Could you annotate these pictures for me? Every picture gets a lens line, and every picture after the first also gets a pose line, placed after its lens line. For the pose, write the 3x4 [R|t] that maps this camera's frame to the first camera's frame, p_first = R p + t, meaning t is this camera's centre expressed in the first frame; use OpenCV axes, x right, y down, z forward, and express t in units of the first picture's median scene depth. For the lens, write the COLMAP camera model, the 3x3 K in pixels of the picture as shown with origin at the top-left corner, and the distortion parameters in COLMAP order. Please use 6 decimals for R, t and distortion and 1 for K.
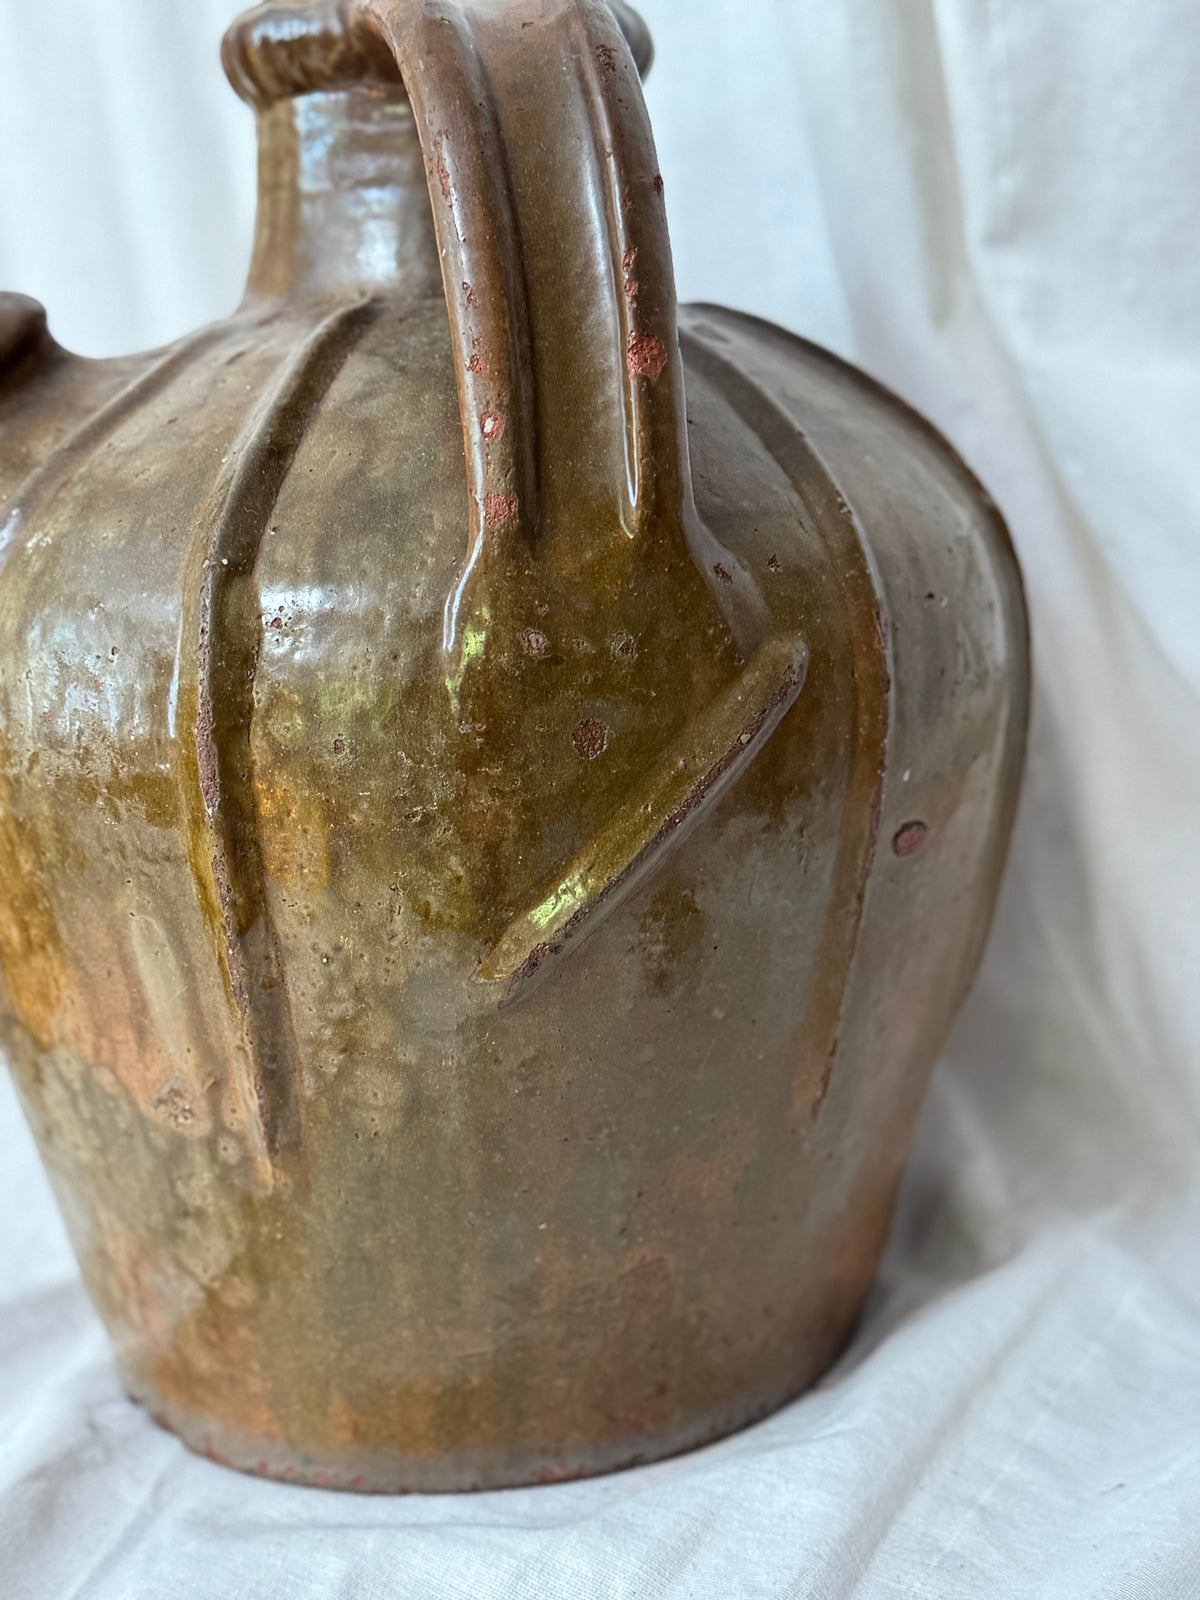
lens RADIAL K [[2303.7, 0, 593.0], [0, 2303.7, 809.7], [0, 0, 1]] dist [0.117451, 0.000000]
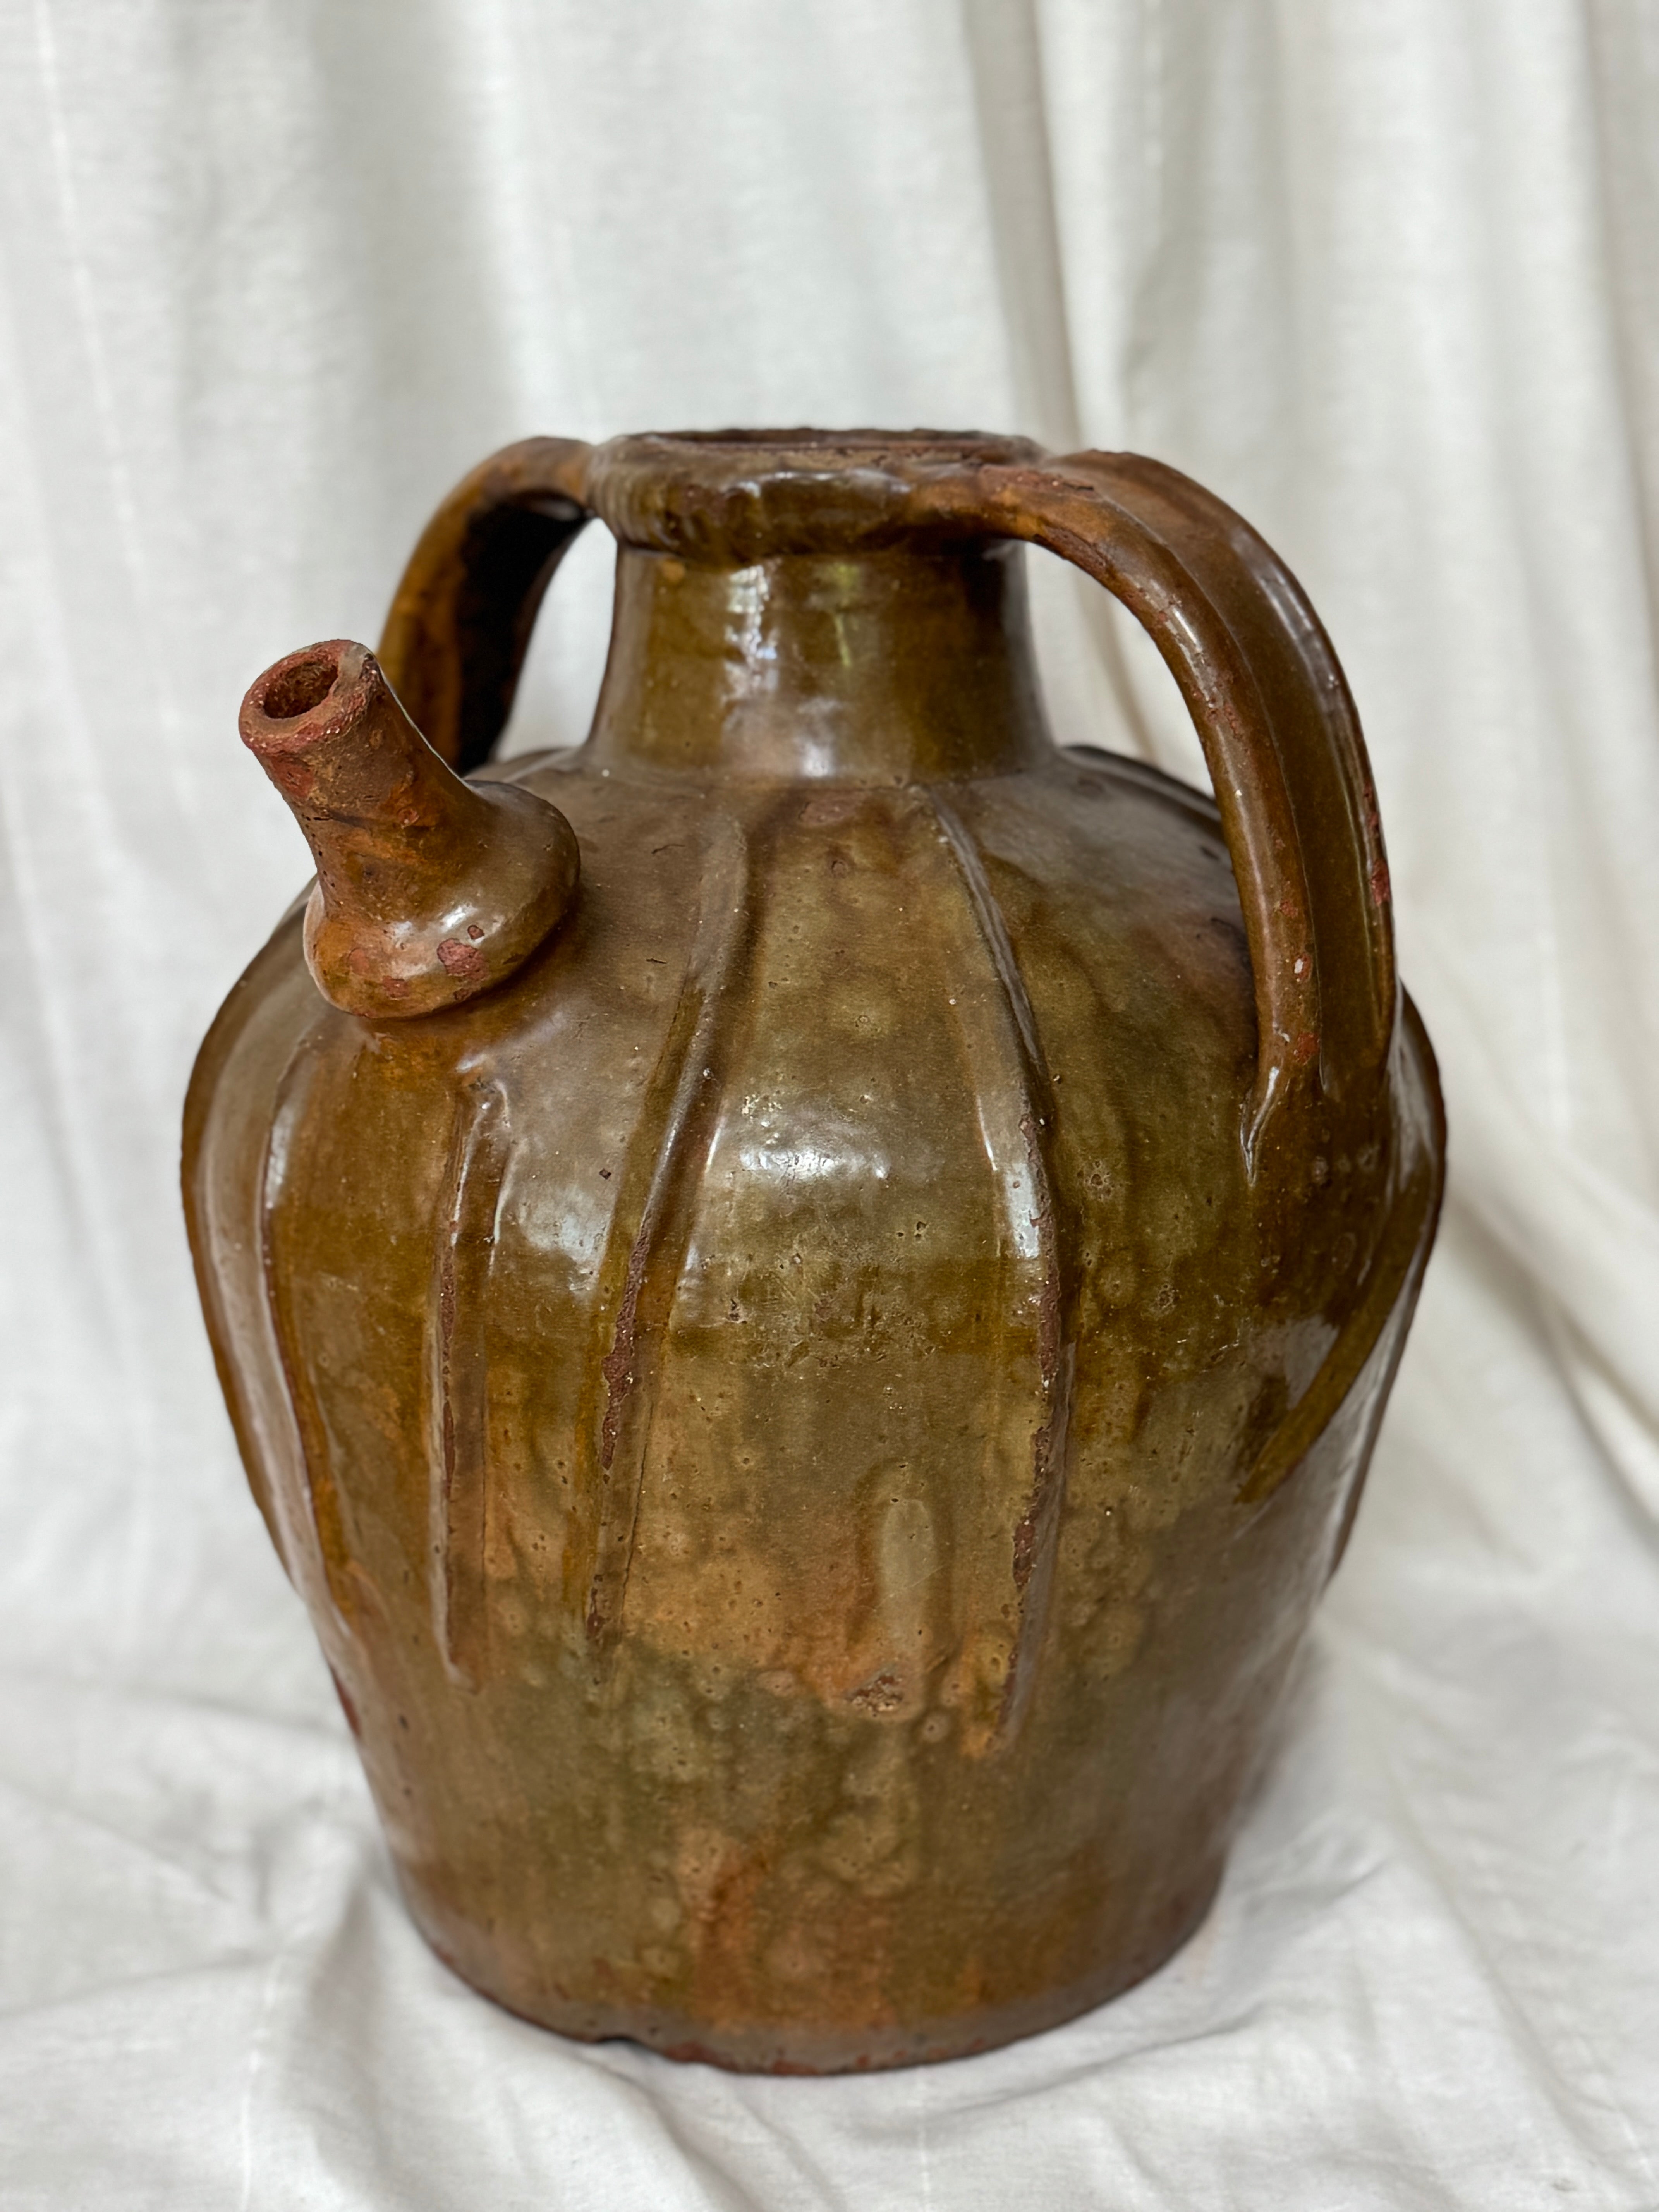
lens RADIAL K [[3184.9, 0, 869.8], [0, 3184.9, 1119.0], [0, 0, 1]] dist [0.117451, 0.000000]
pose [[0.805047, -0.116171, 0.581725, -0.921646], [0.081582, 0.993001, 0.085401, -0.212974], [-0.587575, -0.021293, 0.808890, -0.015131]]
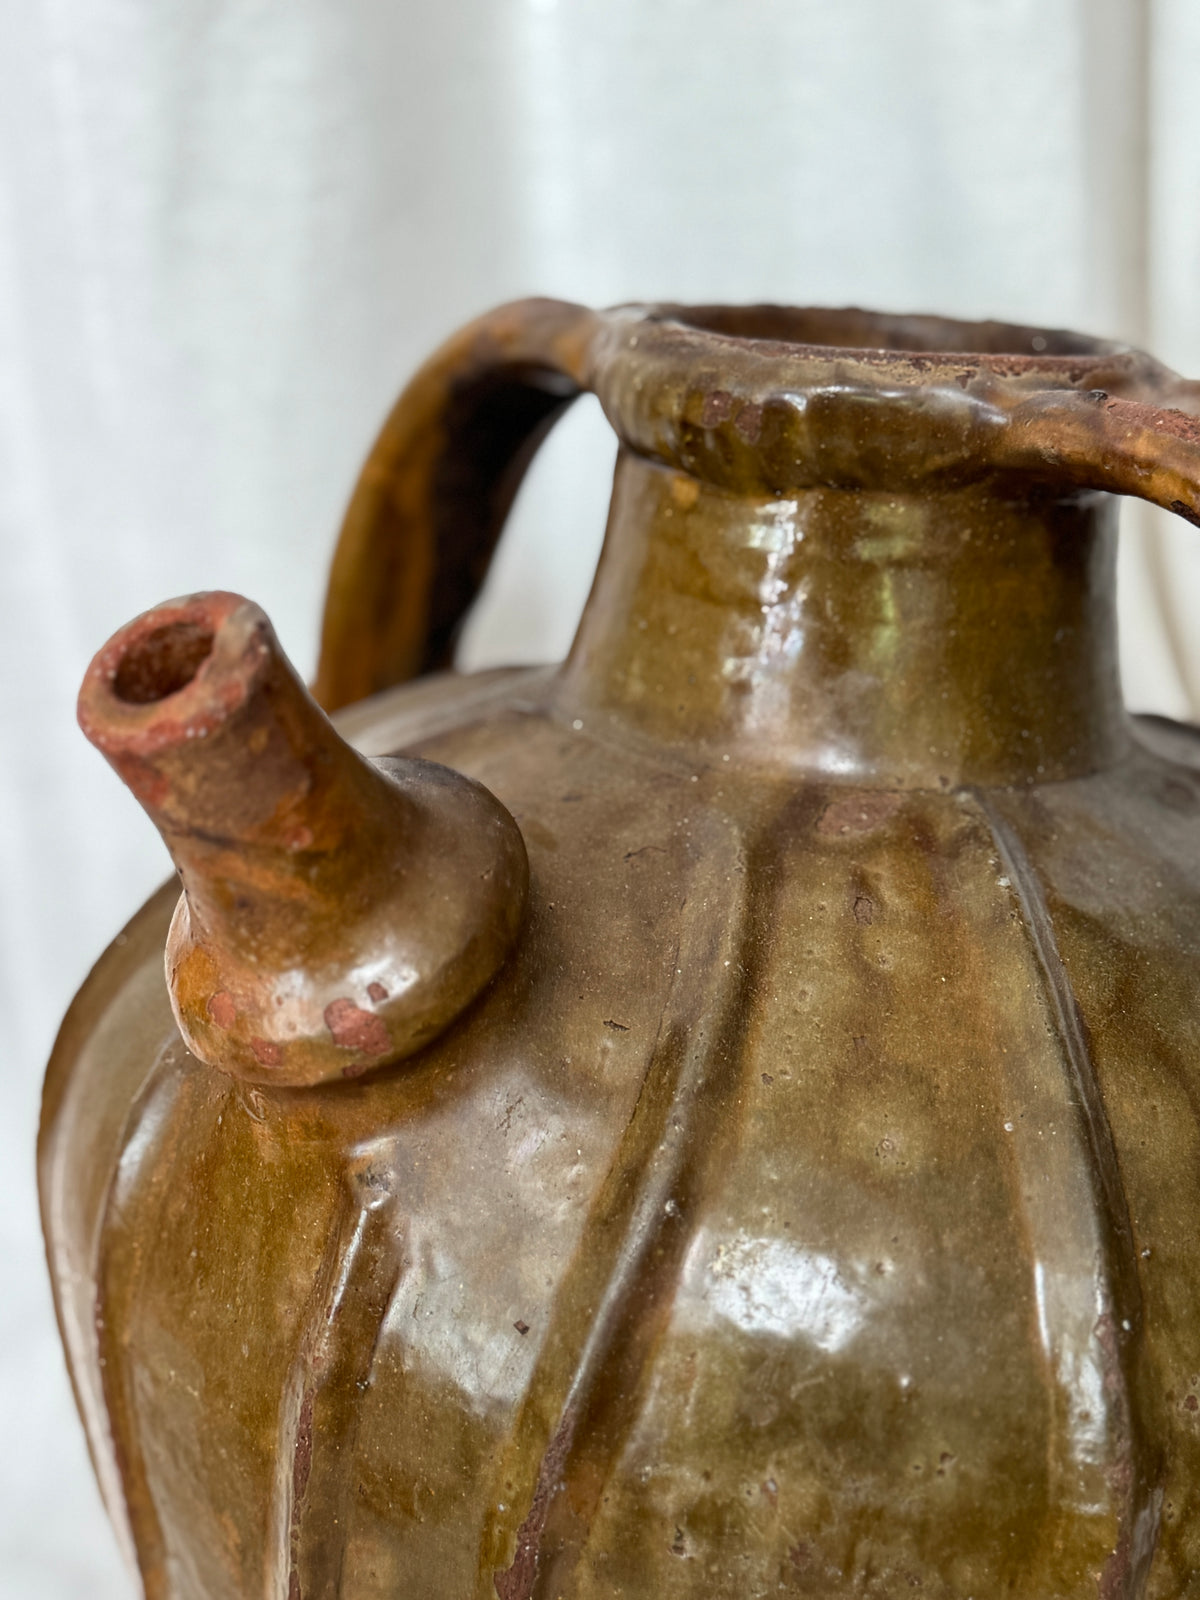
lens RADIAL K [[2303.7, 0, 593.7], [0, 2303.7, 805.0], [0, 0, 1]] dist [0.117451, 0.000000]
pose [[0.854689, -0.061270, 0.515512, -0.605749], [-0.001731, 0.992669, 0.120851, -0.324604], [-0.519137, -0.104183, 0.848317, 0.481793]]
